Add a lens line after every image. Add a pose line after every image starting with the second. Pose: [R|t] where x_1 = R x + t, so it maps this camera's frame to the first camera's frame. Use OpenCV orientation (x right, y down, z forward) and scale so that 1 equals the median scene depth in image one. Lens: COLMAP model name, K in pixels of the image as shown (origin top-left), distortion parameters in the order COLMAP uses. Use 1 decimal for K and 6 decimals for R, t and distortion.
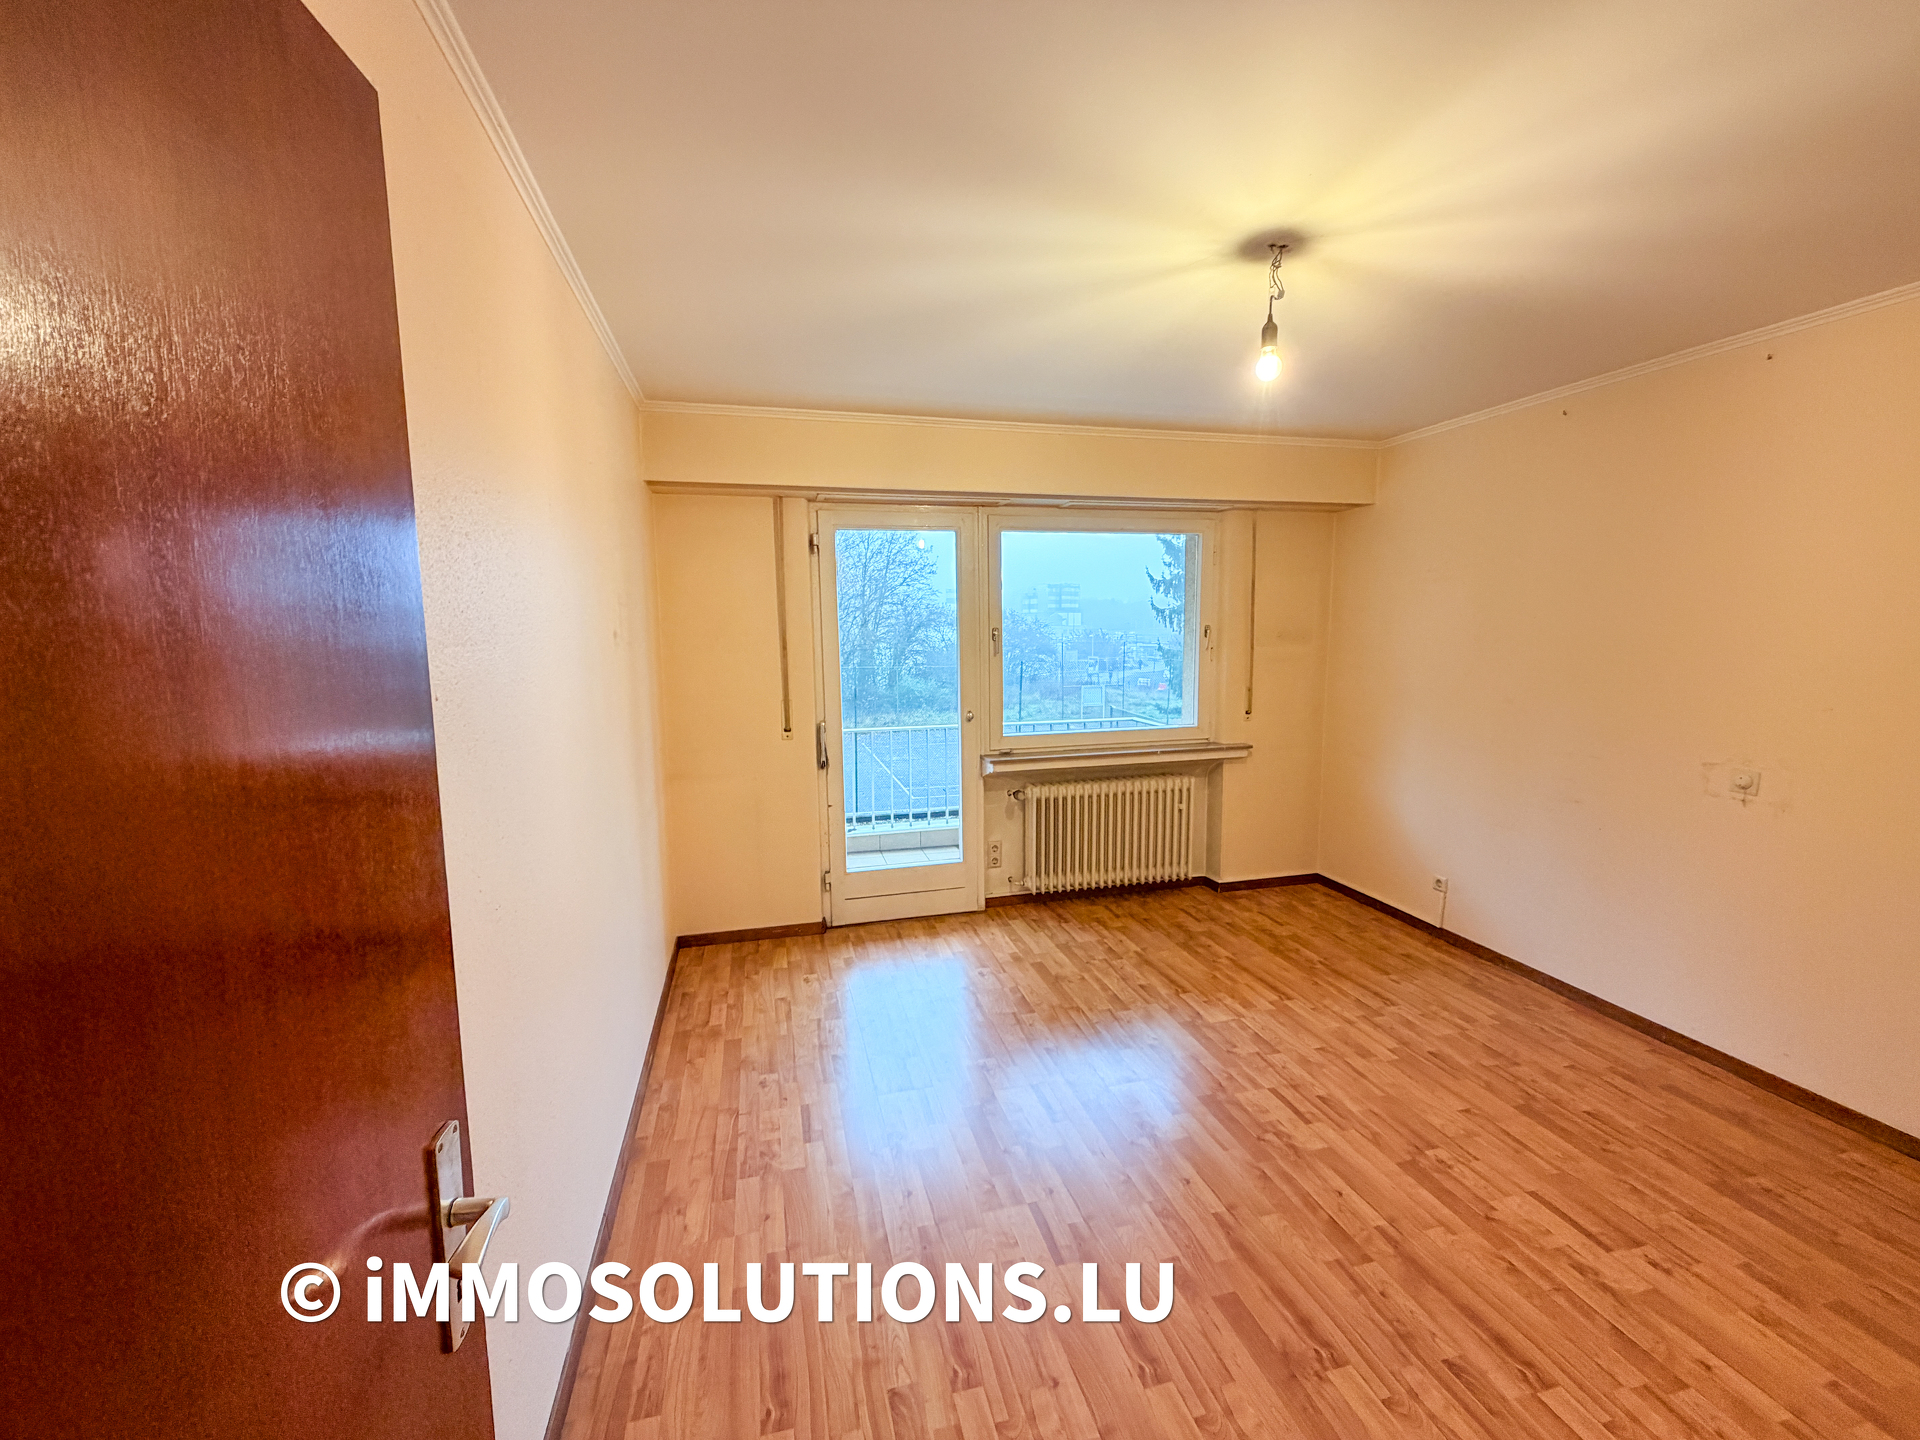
lens RADIAL K [[765.6, 0, 955.1], [0, 765.6, 718.8], [0, 0, 1]] dist [0.000596, 0.000208]
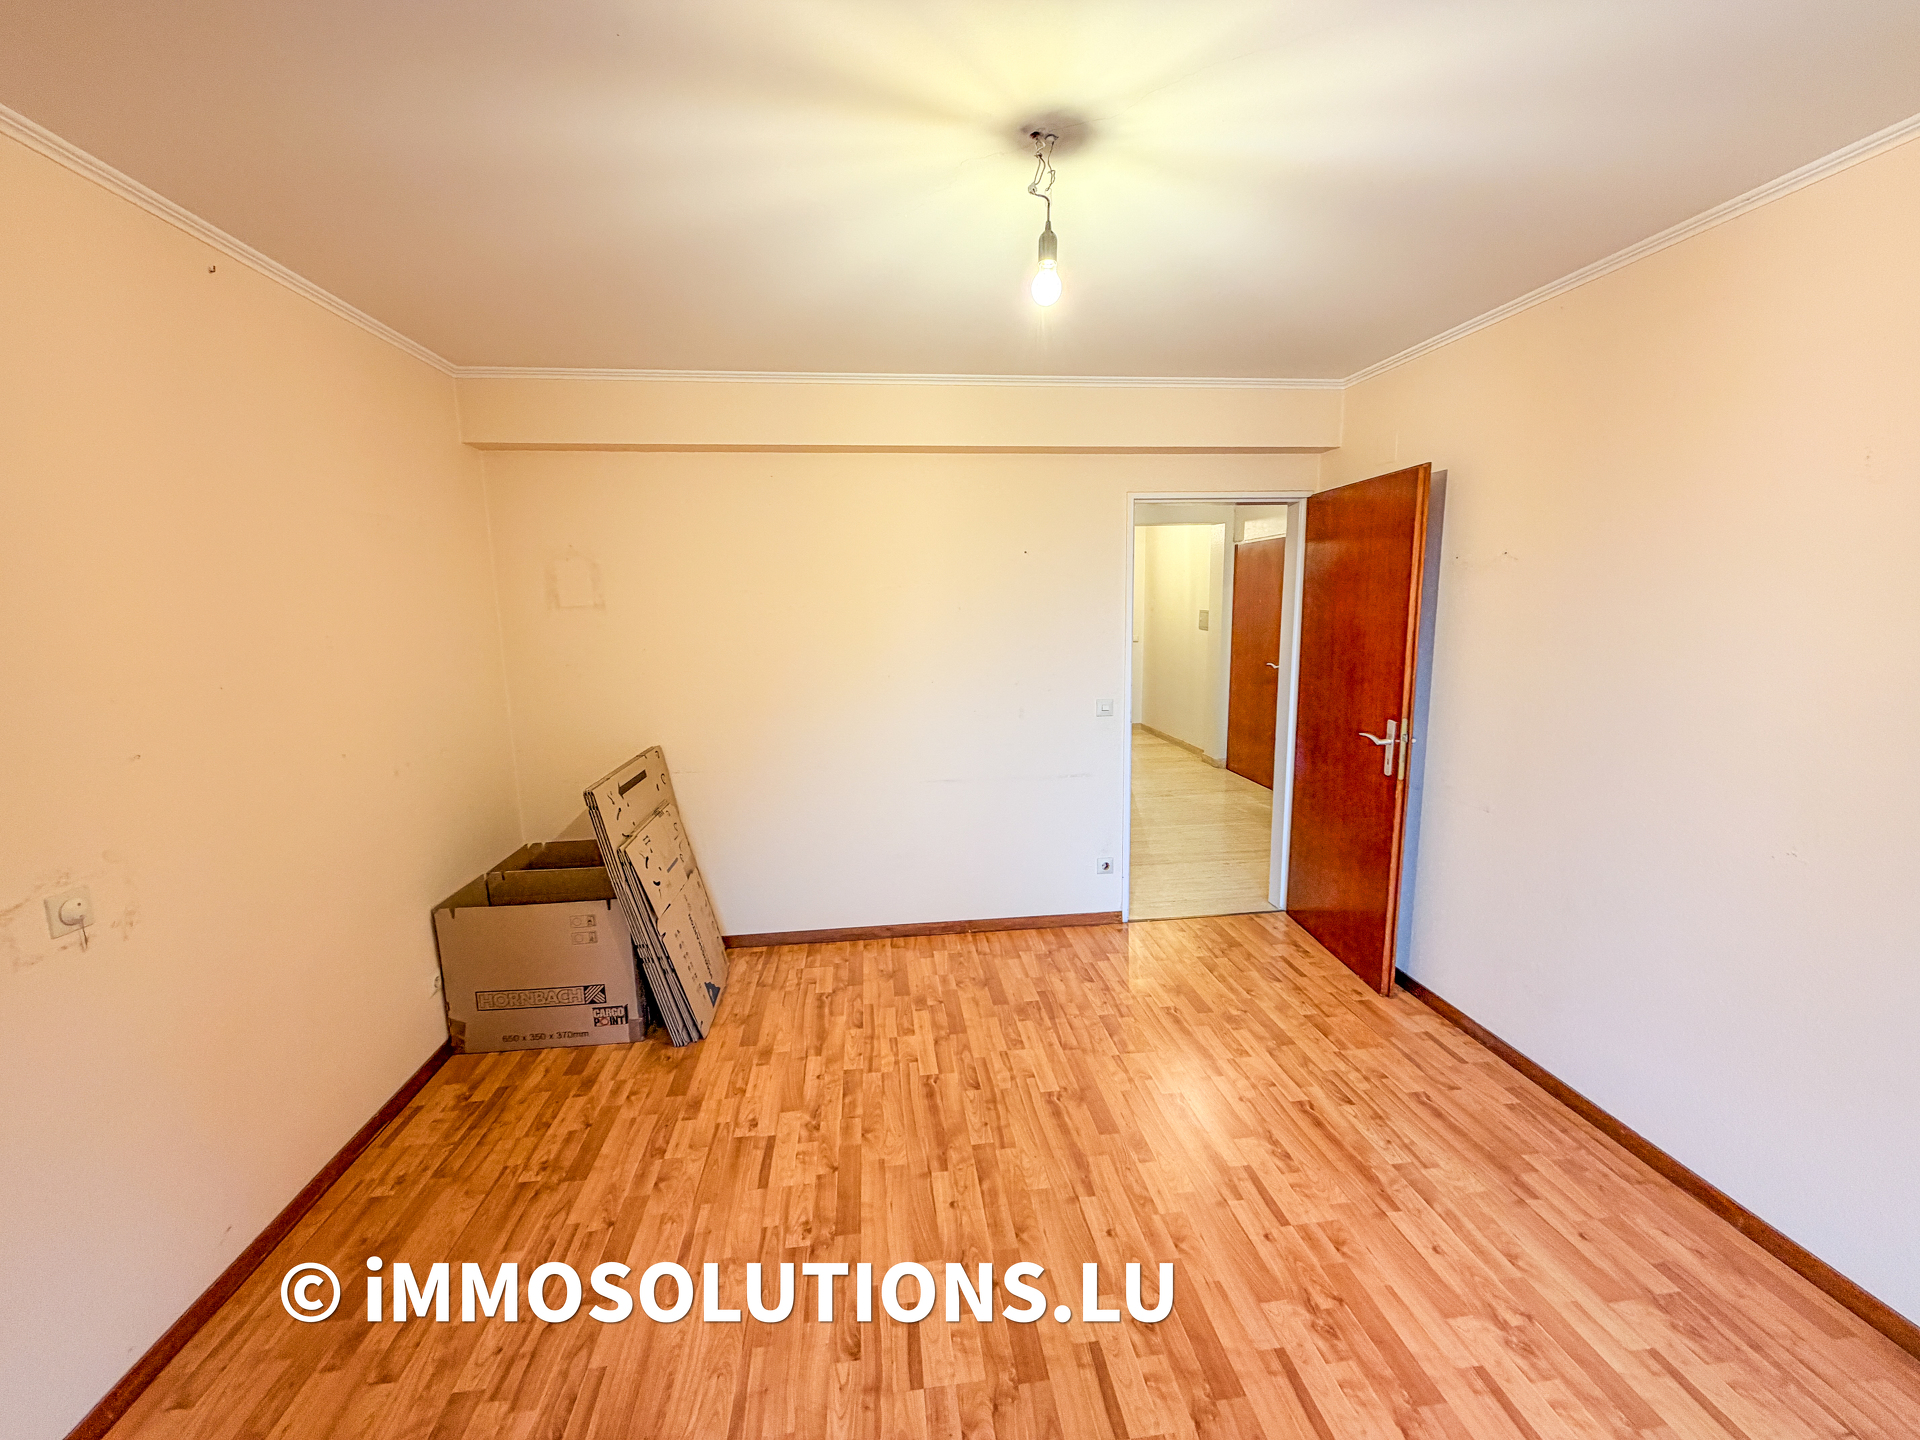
lens RADIAL K [[765.6, 0, 955.1], [0, 765.6, 718.8], [0, 0, 1]] dist [0.000596, 0.000208]
pose [[-0.990839, 0.004163, 0.134984, 0.405257], [0.040858, 0.961923, 0.270249, -0.249654], [-0.128719, 0.273289, -0.953281, 1.931559]]
